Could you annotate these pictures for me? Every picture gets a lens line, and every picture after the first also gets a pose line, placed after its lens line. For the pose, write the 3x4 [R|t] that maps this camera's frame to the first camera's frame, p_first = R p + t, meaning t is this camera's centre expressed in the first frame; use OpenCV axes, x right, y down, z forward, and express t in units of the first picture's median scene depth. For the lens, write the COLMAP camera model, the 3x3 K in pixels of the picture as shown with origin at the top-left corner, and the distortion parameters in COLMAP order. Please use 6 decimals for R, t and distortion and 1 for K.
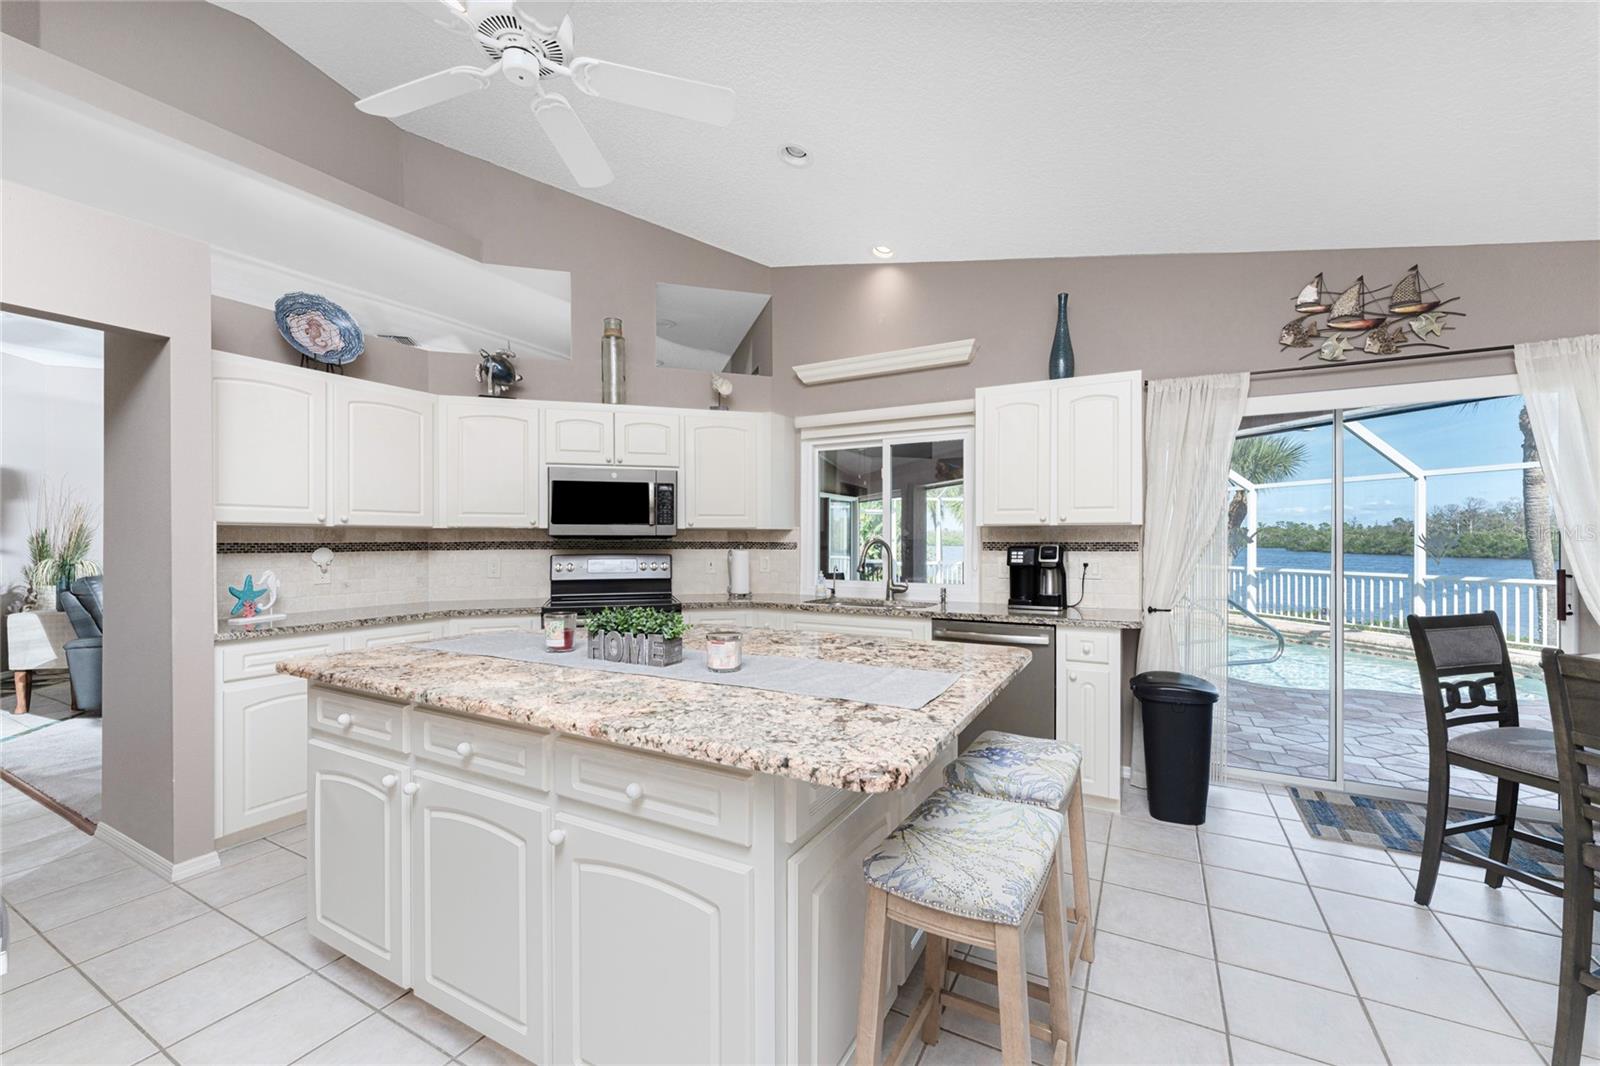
lens RADIAL K [[642.9, 0, 802.5], [0, 642.9, 539.2], [0, 0, 1]] dist [-0.000024, -0.000317]
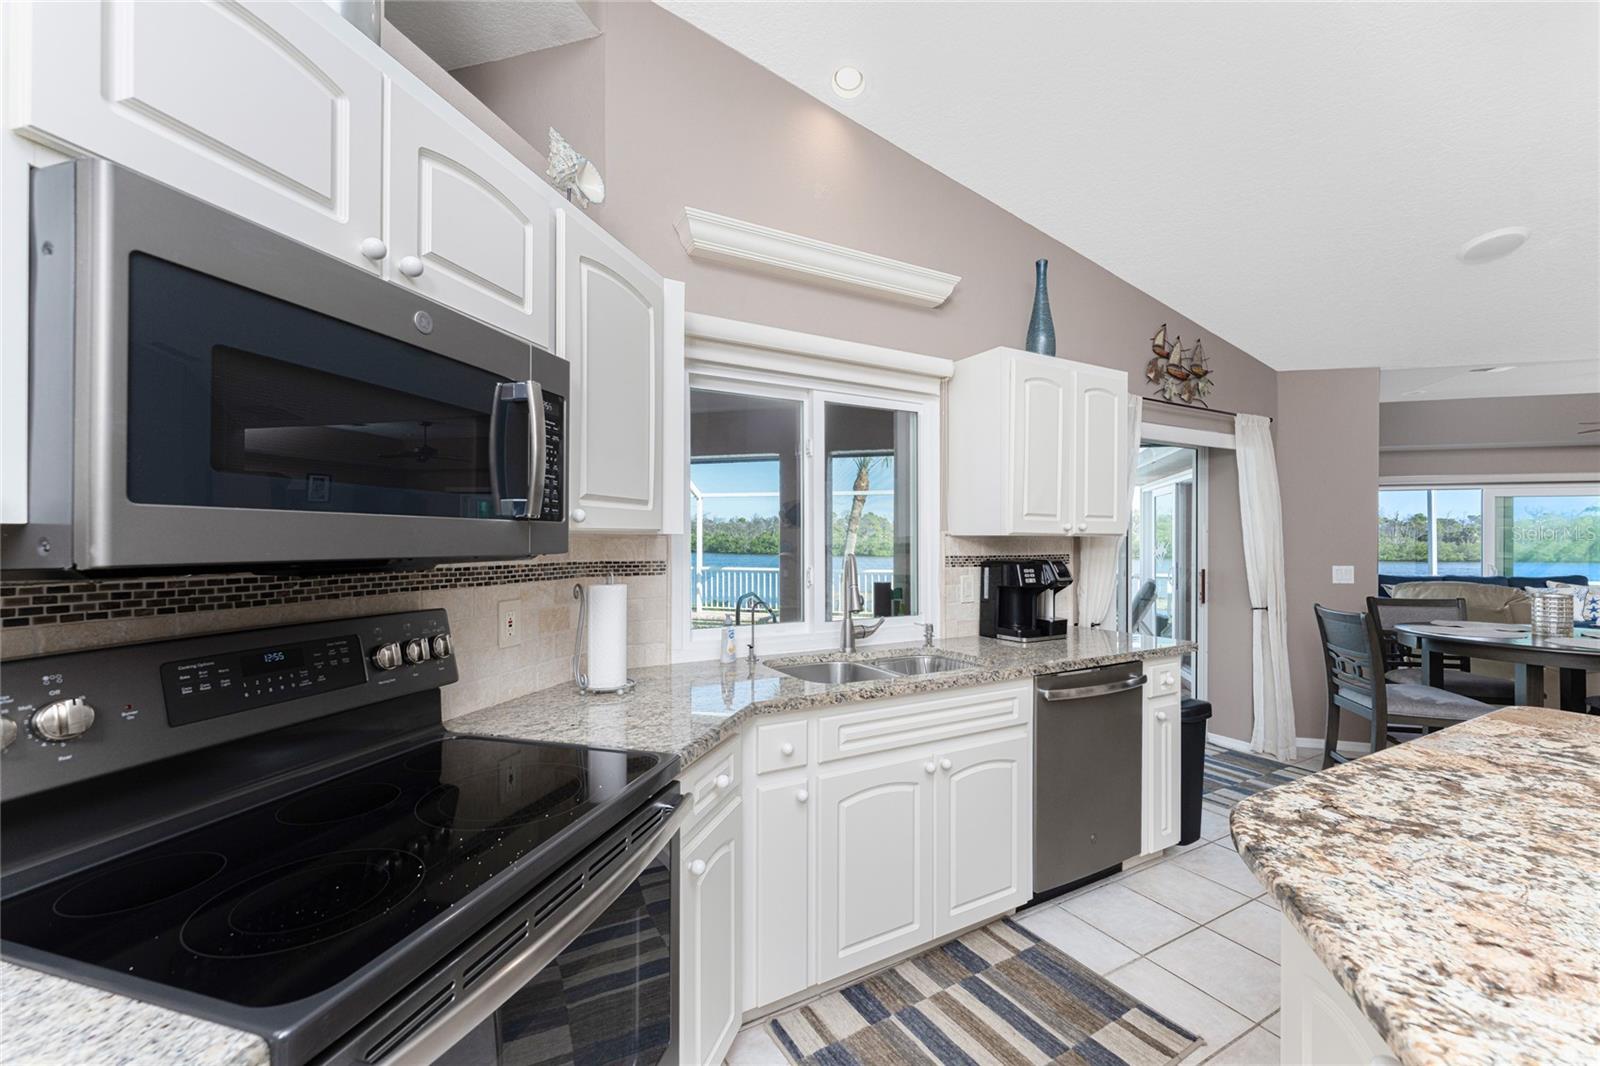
lens RADIAL K [[646.0, 0, 800.7], [0, 646.0, 538.4], [0, 0, 1]] dist [0.000075, 0.000092]
pose [[0.536517, 0.003360, 0.843883, -0.437240], [-0.004289, 0.999990, -0.001255, -0.013957], [-0.843879, -0.002946, 0.536526, 0.744764]]
